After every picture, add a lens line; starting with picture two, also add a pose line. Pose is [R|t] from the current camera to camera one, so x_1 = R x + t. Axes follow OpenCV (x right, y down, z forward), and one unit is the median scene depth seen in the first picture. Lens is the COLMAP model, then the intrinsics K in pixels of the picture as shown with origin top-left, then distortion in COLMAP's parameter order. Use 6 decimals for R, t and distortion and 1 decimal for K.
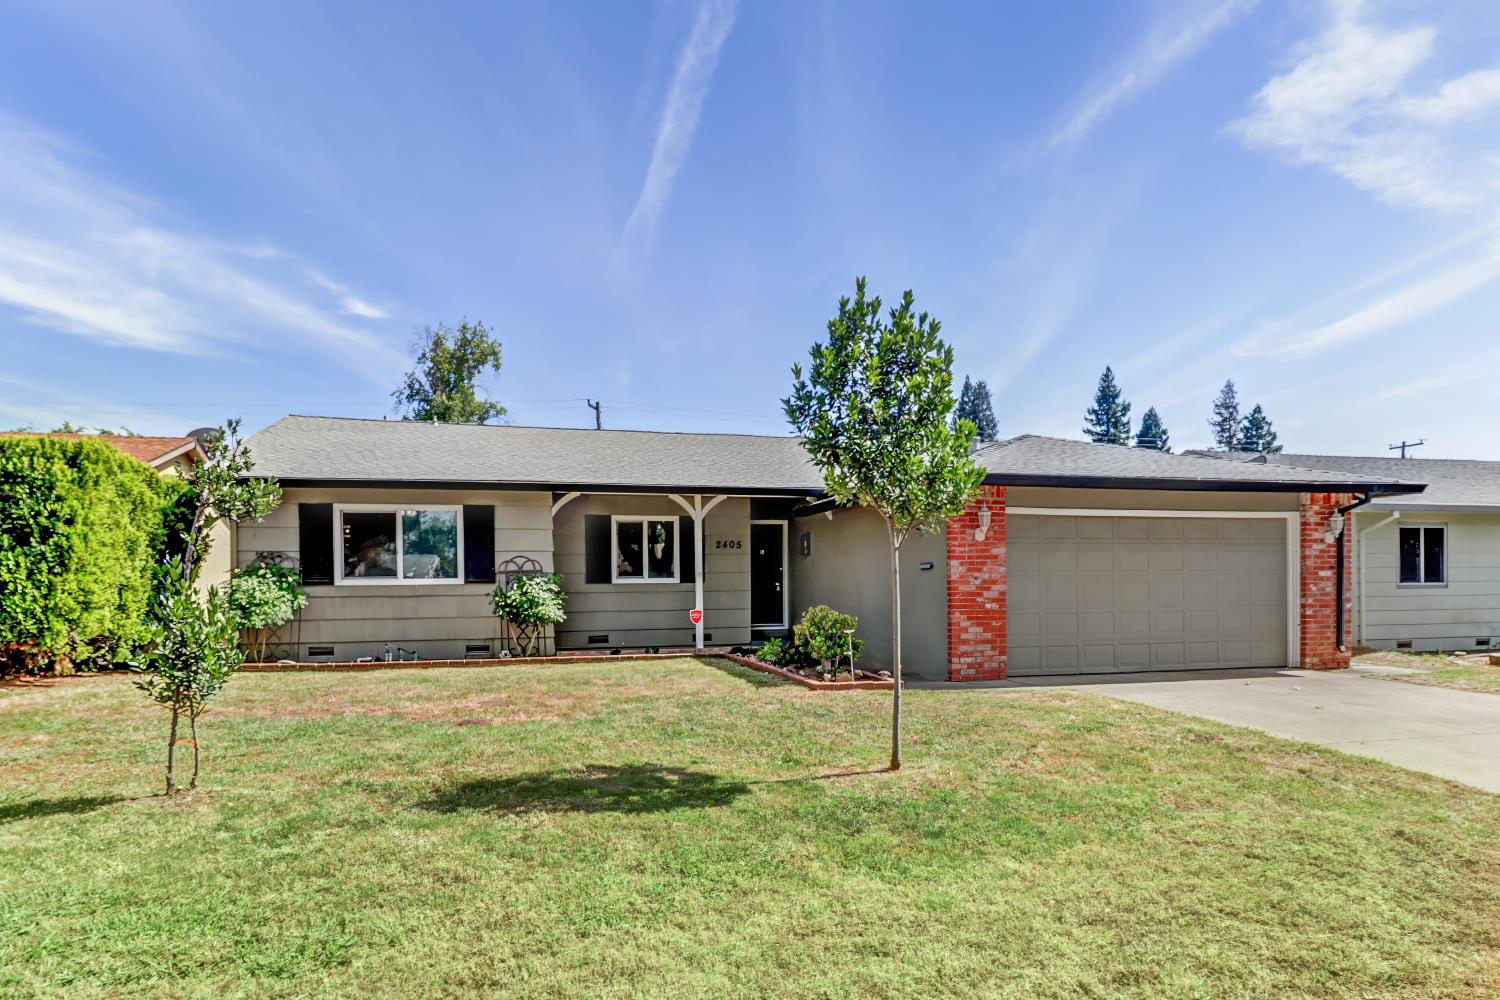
lens RADIAL K [[890.7, 0, 749.5], [0, 890.7, 589.6], [0, 0, 1]] dist [0.018879, -0.001187]
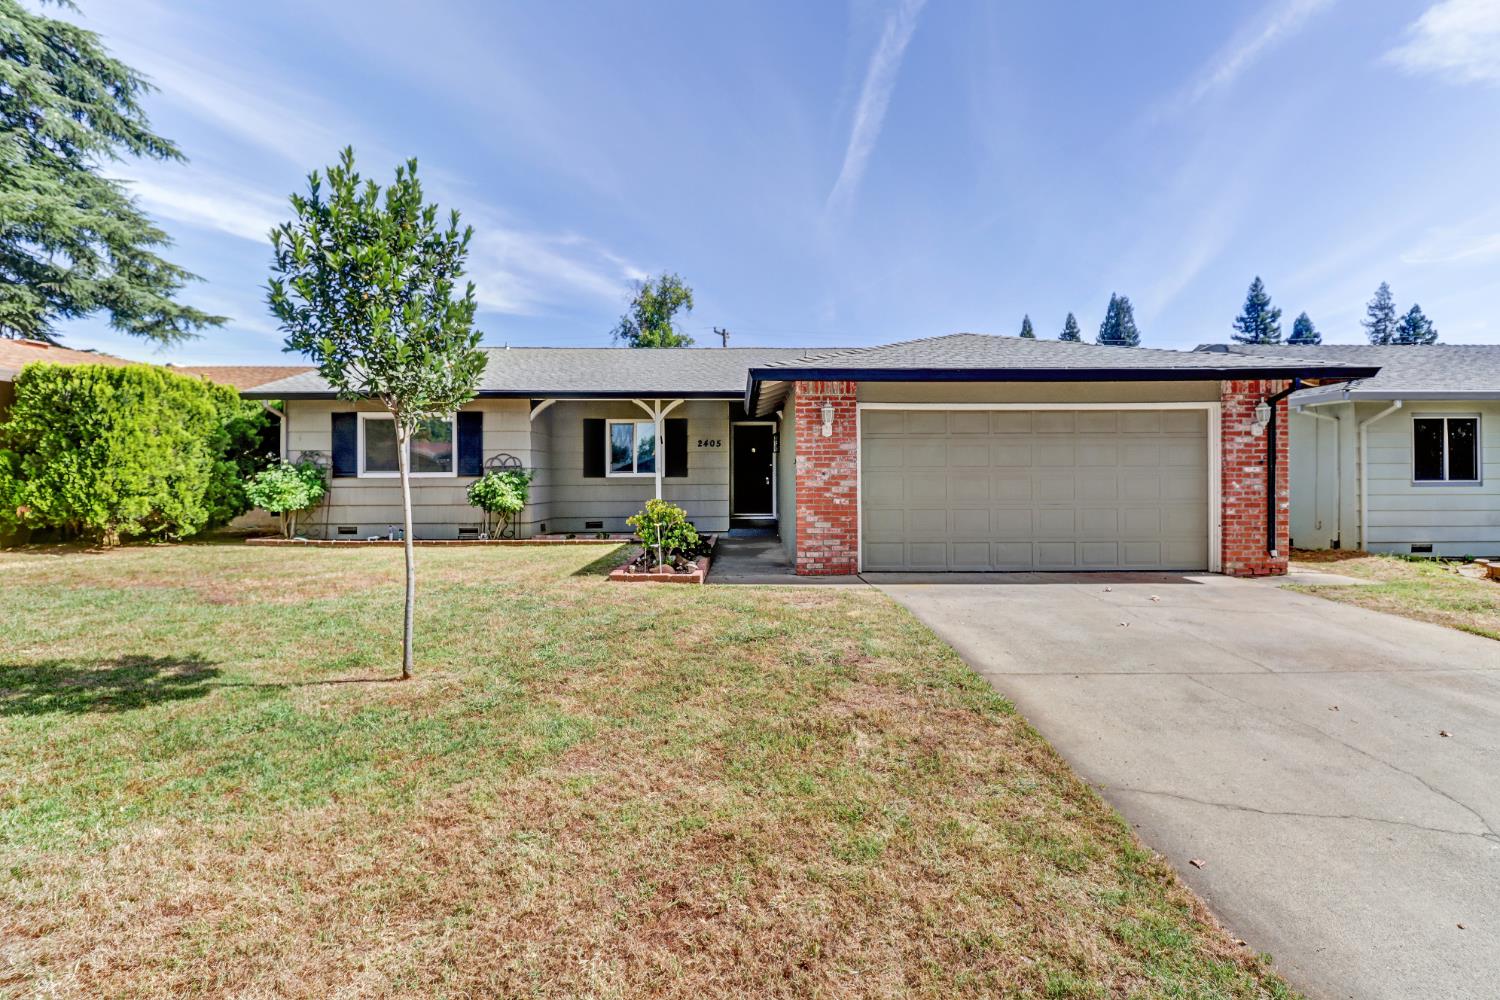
lens RADIAL K [[714.1, 0, 754.5], [0, 714.1, 475.6], [0, 0, 1]] dist [0.019926, -0.014774]
pose [[0.968523, 0.003529, -0.248898, 0.311129], [-0.005774, 0.999949, -0.008290, -0.002728], [0.248856, 0.009466, 0.968494, 0.162395]]
